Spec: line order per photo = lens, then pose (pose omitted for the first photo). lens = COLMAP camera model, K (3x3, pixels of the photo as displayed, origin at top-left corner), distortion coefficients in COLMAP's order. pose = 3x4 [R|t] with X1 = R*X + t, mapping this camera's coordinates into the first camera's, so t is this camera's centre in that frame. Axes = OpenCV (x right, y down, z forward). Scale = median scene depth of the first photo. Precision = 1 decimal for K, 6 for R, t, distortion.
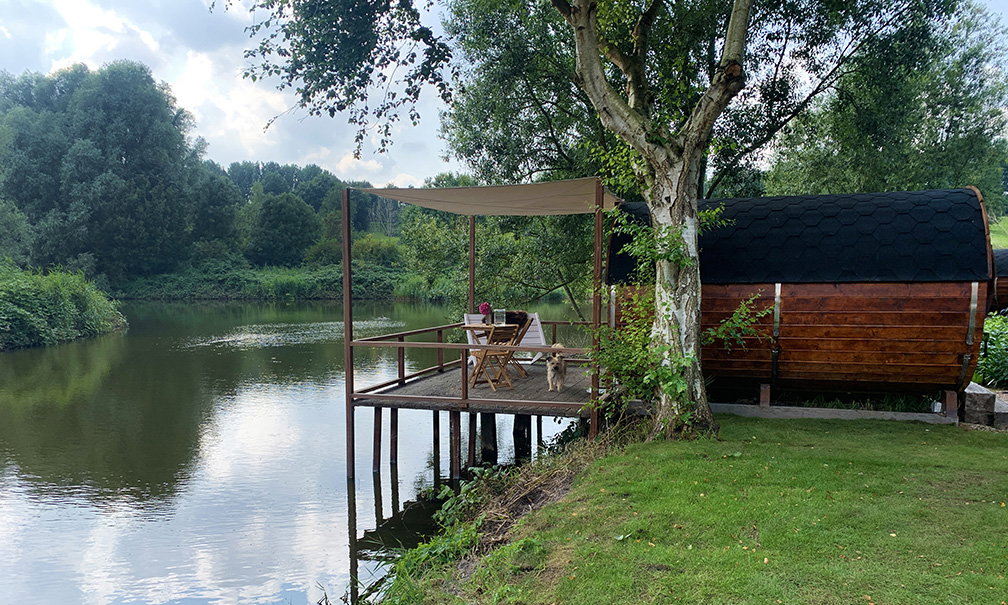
lens RADIAL K [[785.0, 0, 490.6], [0, 785.0, 365.5], [0, 0, 1]] dist [0.032832, -0.012745]
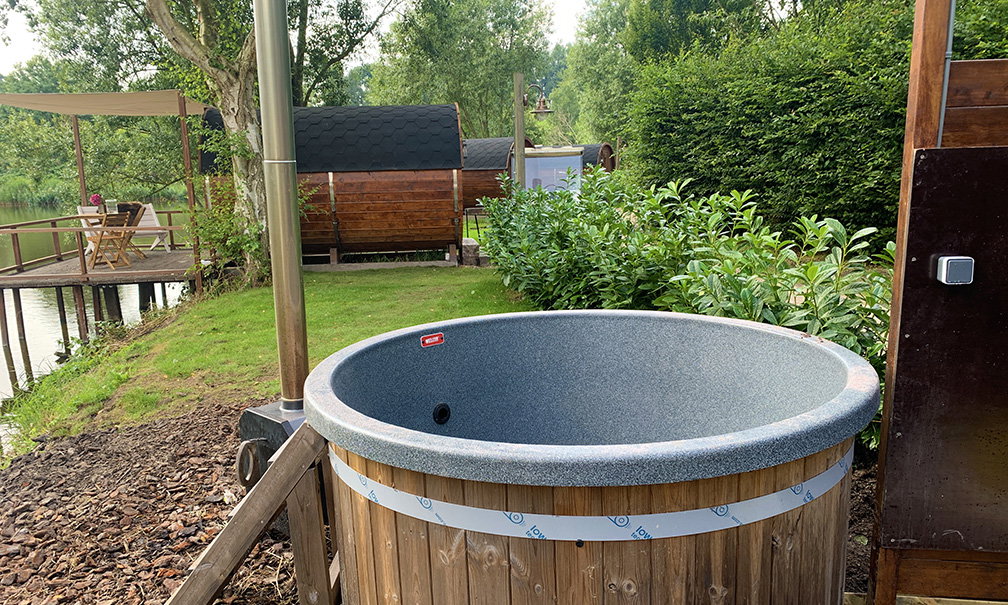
lens RADIAL K [[791.3, 0, 517.1], [0, 791.3, 346.5], [0, 0, 1]] dist [0.004921, -0.006347]
pose [[0.896153, -0.111148, 0.429599, 0.014667], [0.066848, 0.990889, 0.116920, 0.029800], [-0.438680, -0.076060, 0.895419, -0.210813]]
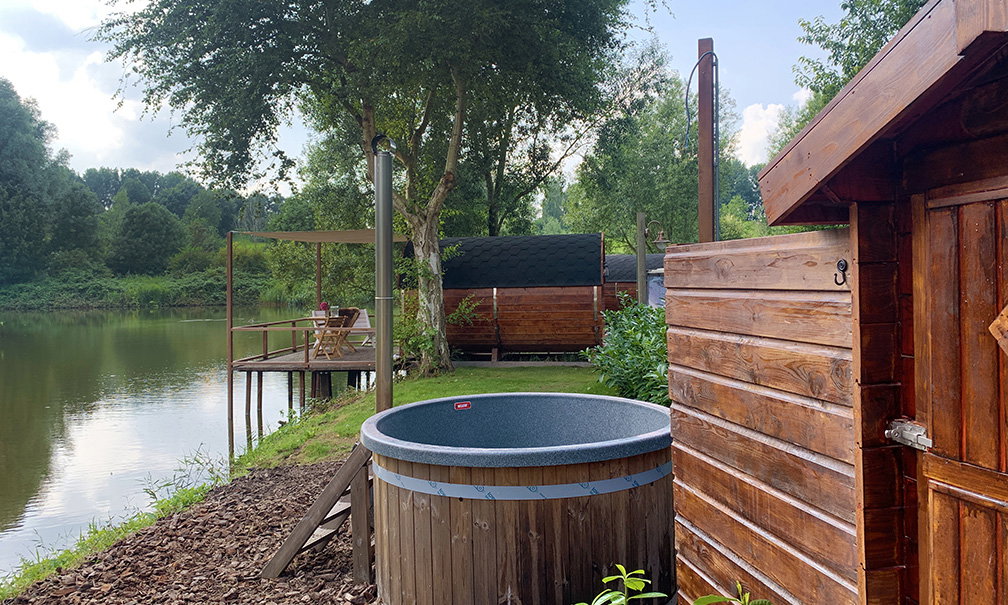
lens RADIAL K [[774.2, 0, 508.8], [0, 774.2, 271.4], [0, 0, 1]] dist [0.045010, -0.121437]
pose [[0.982281, -0.008892, 0.187202, 0.040619], [0.032072, 0.992115, -0.121161, 0.034235], [-0.184648, 0.125018, 0.974821, -0.342670]]
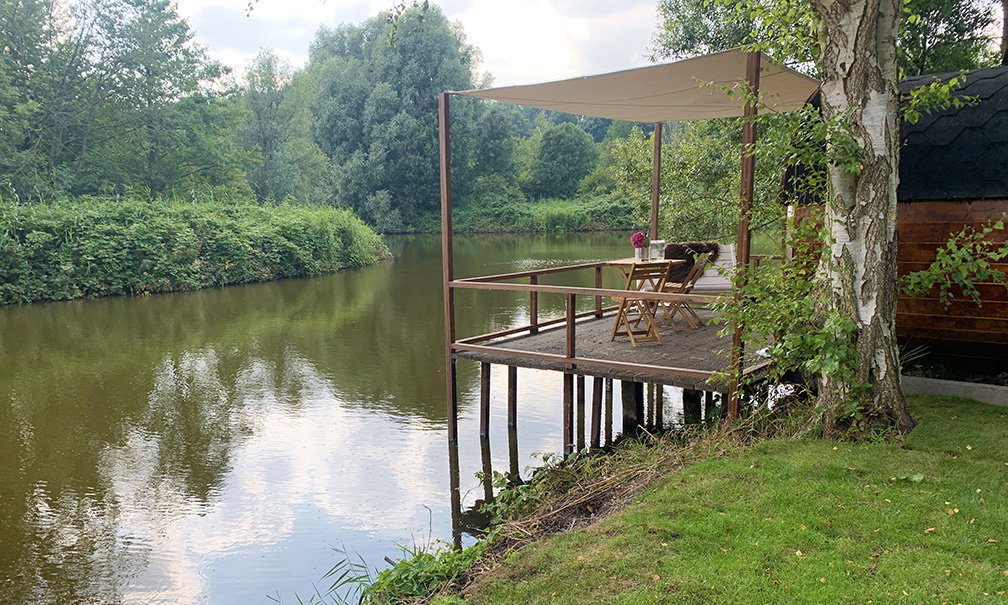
lens RADIAL K [[785.0, 0, 490.6], [0, 785.0, 365.5], [0, 0, 1]] dist [0.032832, -0.012745]
pose [[0.935739, 0.052345, -0.348786, 0.088257], [-0.022555, 0.995782, 0.088931, -0.009337], [0.351970, -0.075350, 0.932973, 0.128572]]
